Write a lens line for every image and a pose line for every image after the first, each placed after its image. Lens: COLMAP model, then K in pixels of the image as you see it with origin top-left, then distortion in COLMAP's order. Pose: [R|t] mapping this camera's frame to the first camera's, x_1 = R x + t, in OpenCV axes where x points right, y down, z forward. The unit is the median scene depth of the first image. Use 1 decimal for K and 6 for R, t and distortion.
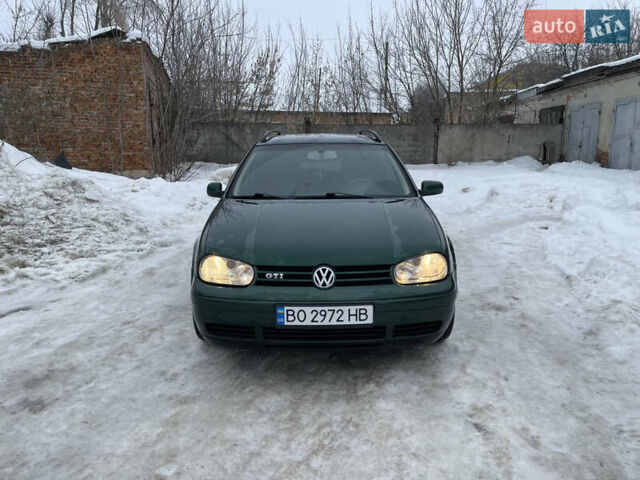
lens RADIAL K [[477.7, 0, 320.0], [0, 477.7, 240.0], [0, 0, 1]] dist [0.093463, -0.134345]
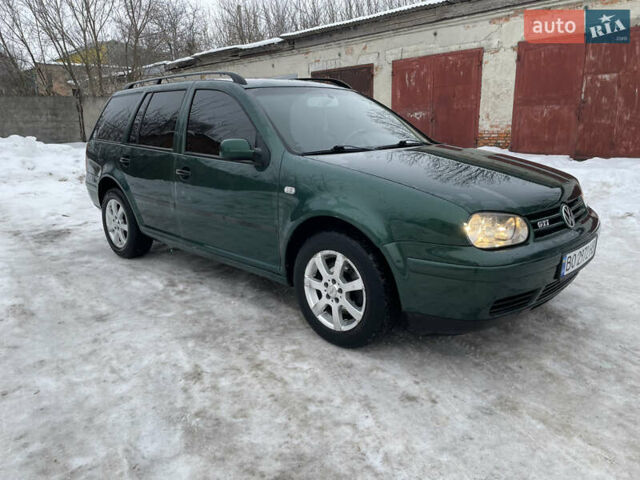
lens RADIAL K [[484.7, 0, 320.0], [0, 484.7, 240.0], [0, 0, 1]] dist [0.006153, 0.000254]
pose [[0.699176, -0.174394, 0.693353, -0.716126], [0.149132, 0.984036, 0.097123, -0.027952], [-0.699222, 0.035495, 0.714022, 0.490537]]
